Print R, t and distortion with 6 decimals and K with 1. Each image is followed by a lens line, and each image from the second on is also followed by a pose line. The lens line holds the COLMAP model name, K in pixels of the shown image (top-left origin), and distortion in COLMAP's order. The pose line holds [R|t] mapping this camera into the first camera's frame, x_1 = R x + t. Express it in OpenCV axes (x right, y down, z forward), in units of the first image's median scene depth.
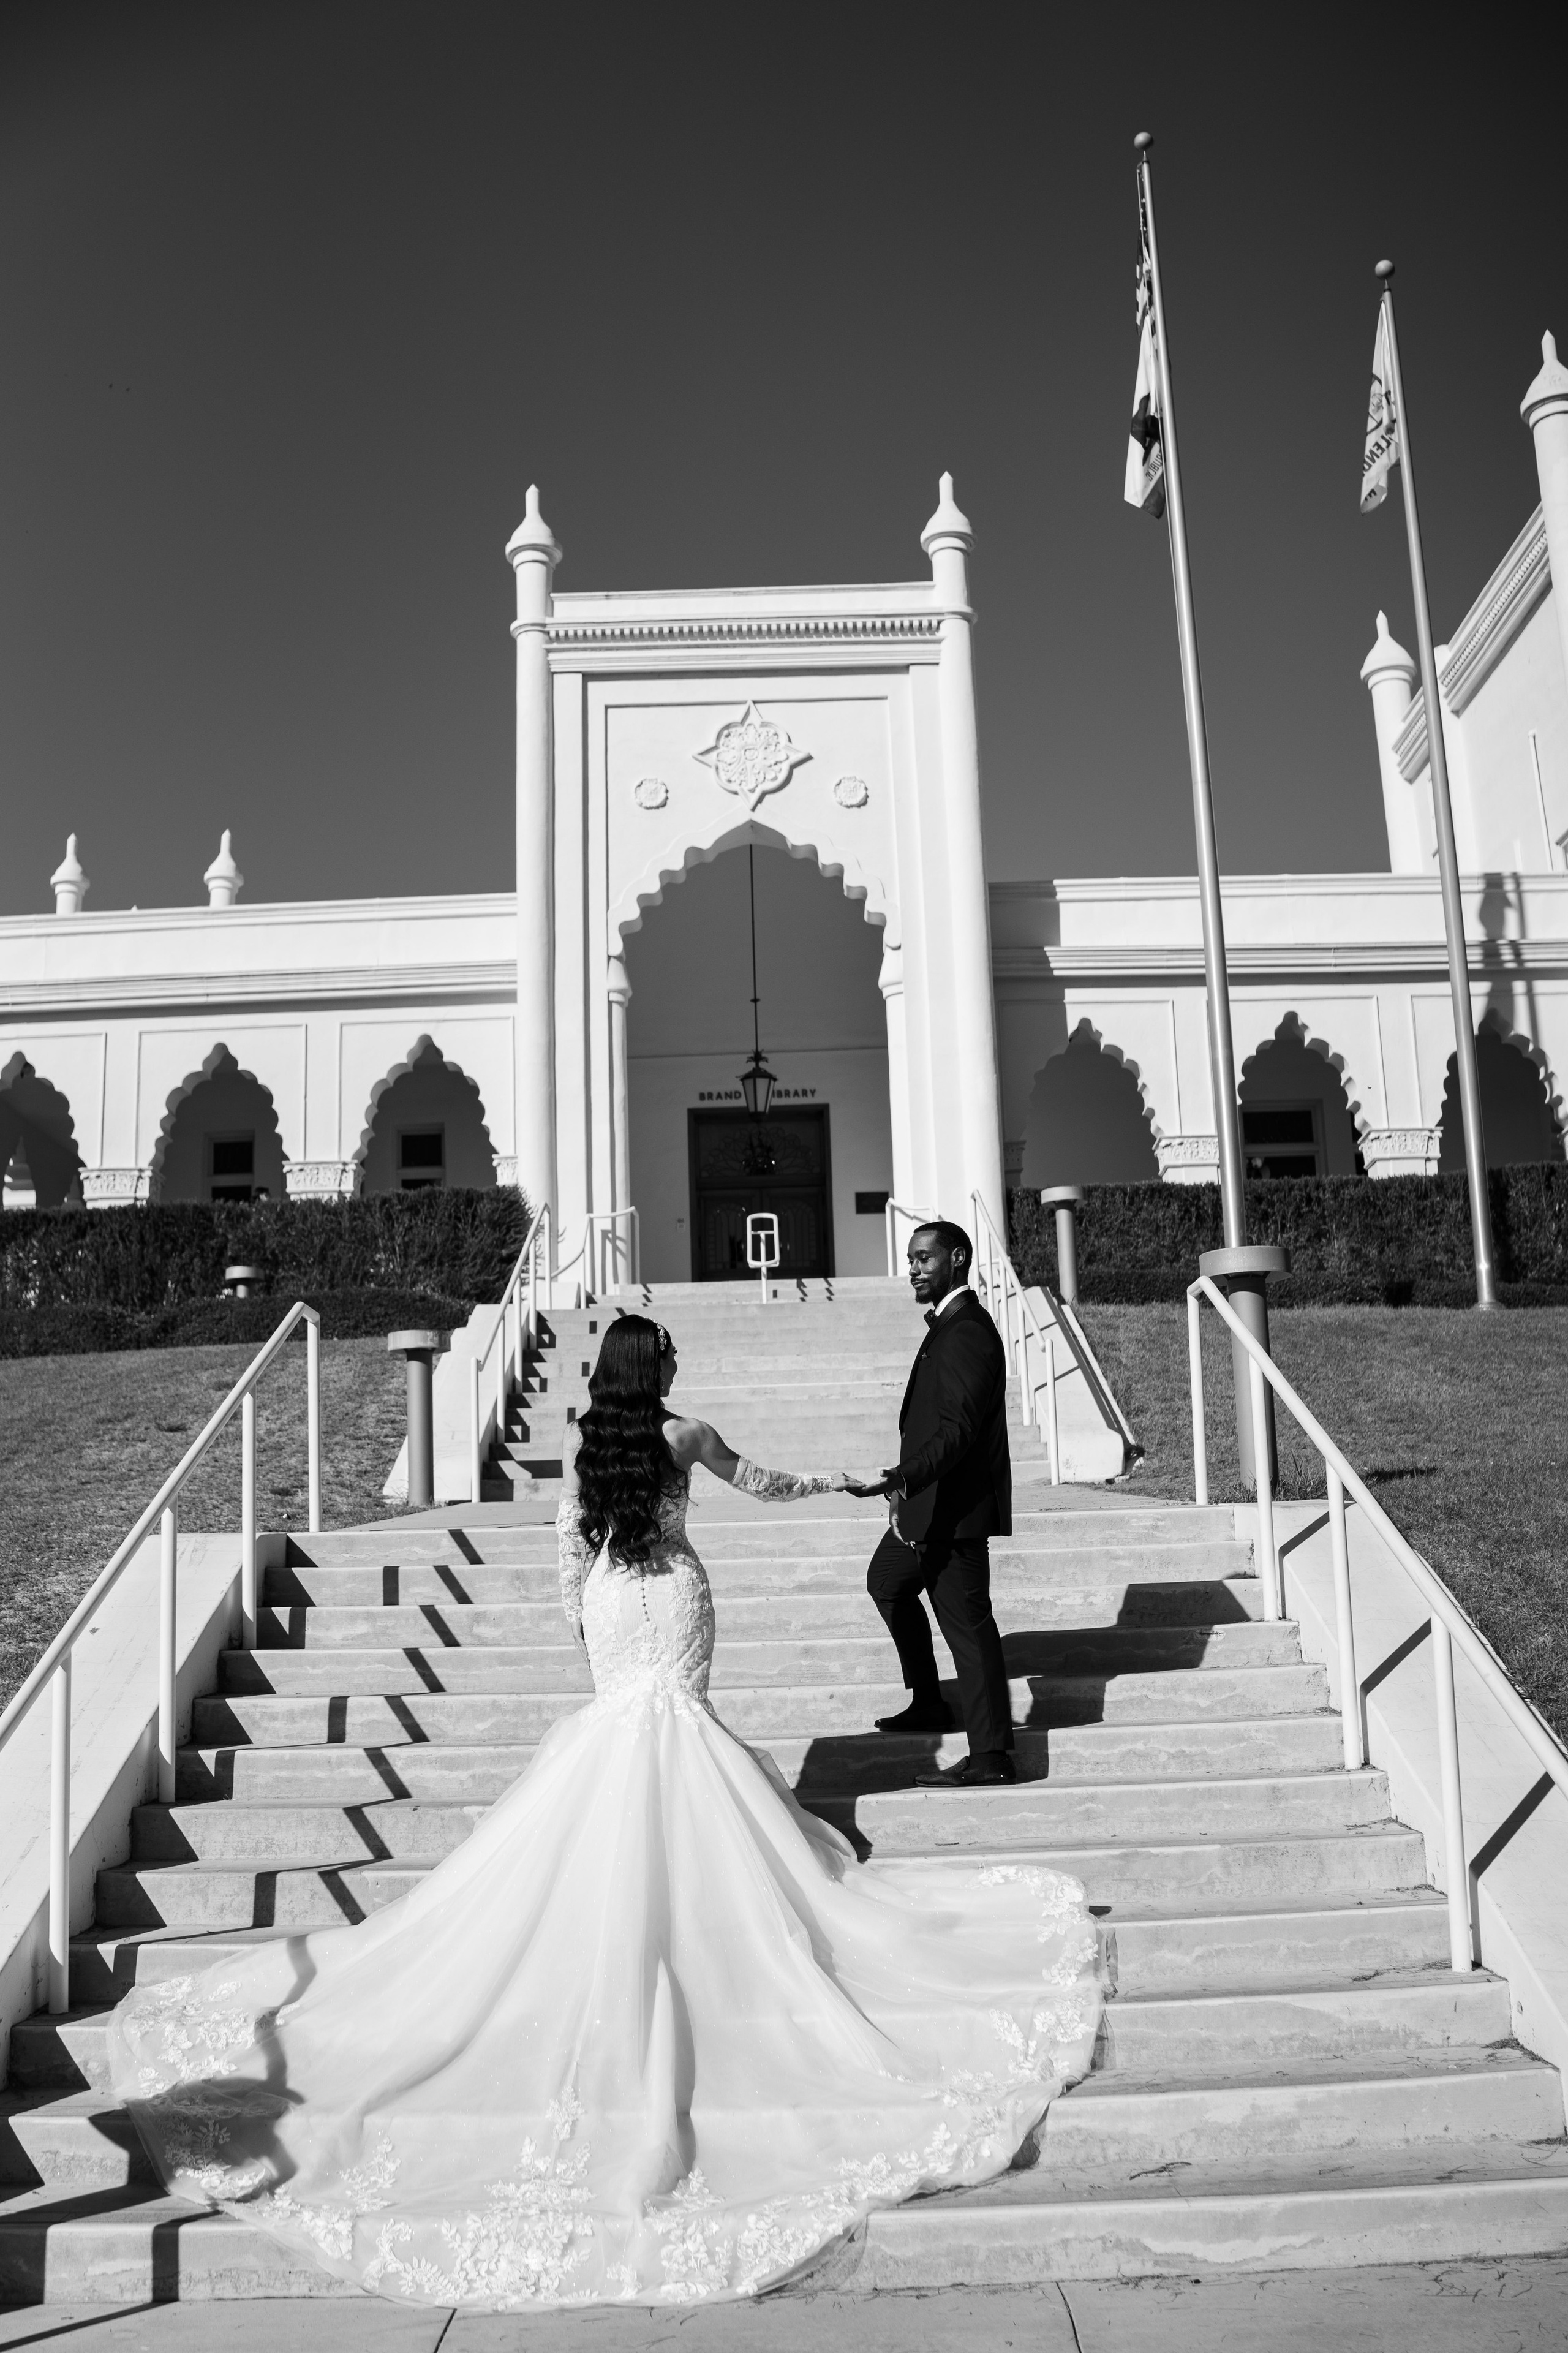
lens RADIAL K [[2356.0, 0, 770.6], [0, 2356.0, 1176.6], [0, 0, 1]] dist [-0.209934, 0.239237]
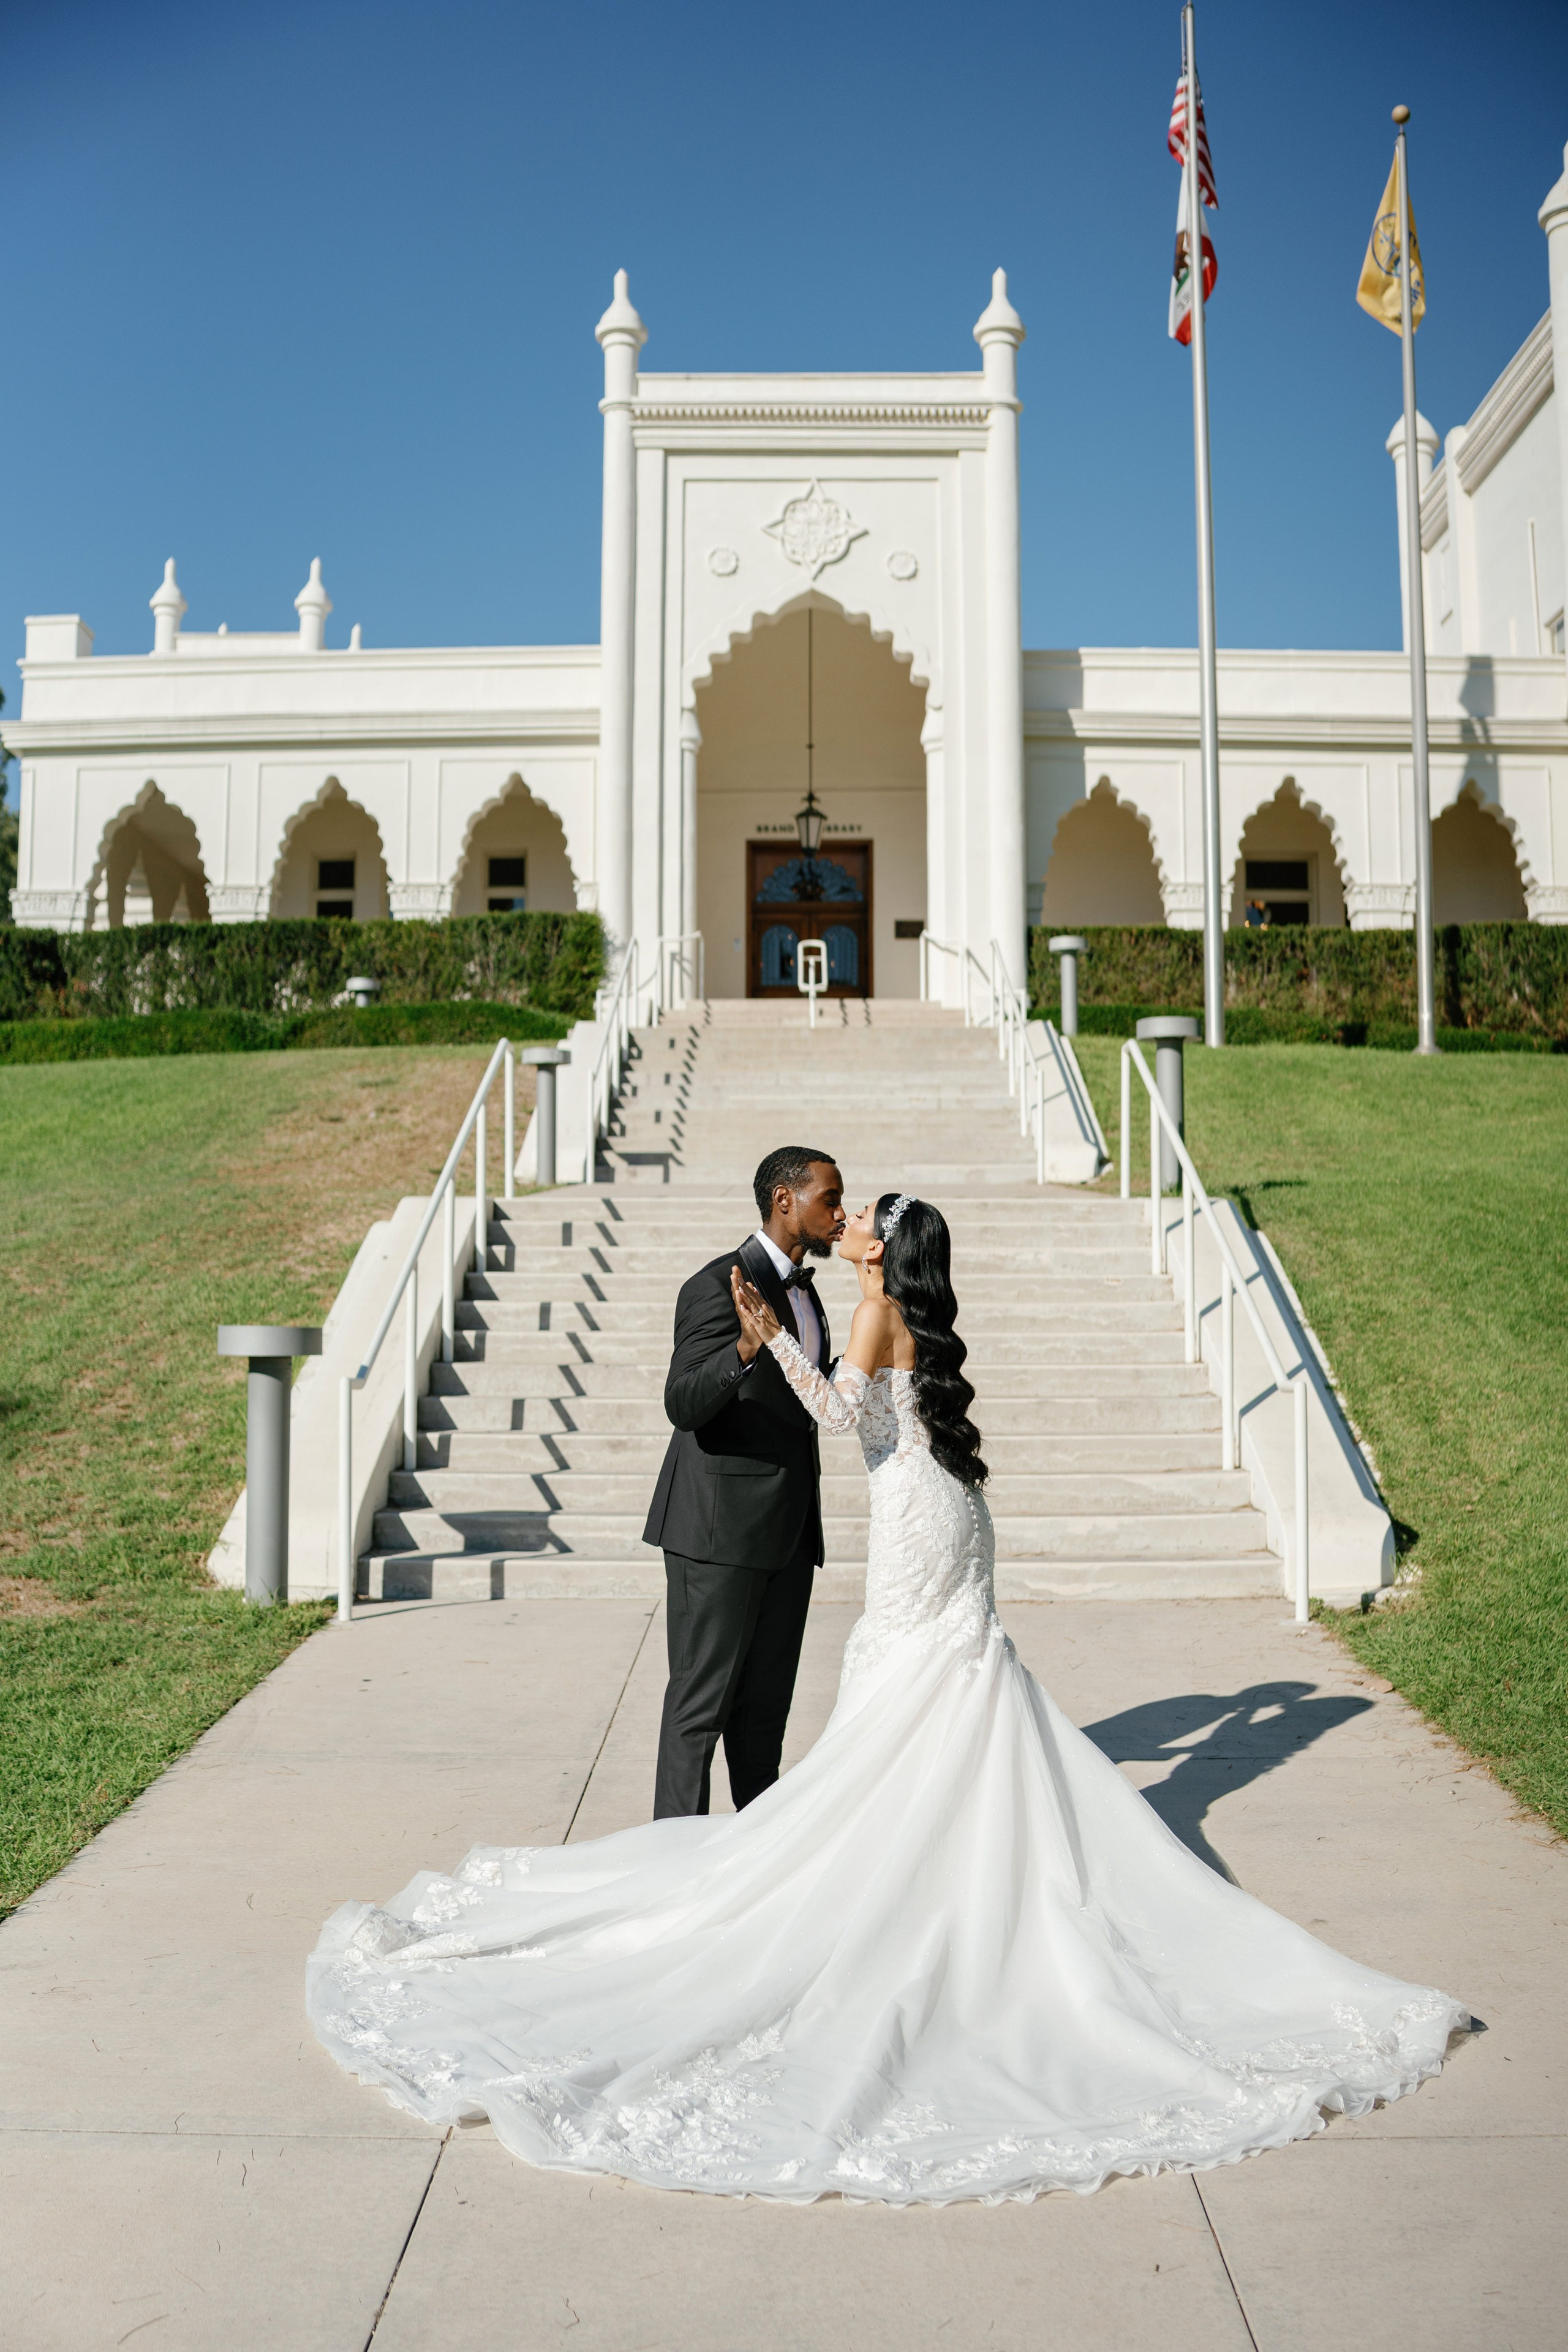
lens RADIAL K [[2298.5, 0, 784.0], [0, 2298.5, 1176.0], [0, 0, 1]] dist [-0.193227, 0.217968]
pose [[0.999500, 0.030360, -0.008848, -0.003895], [-0.028977, 0.991326, 0.128189, -0.013798], [0.012664, -0.127869, 0.991710, -0.115923]]
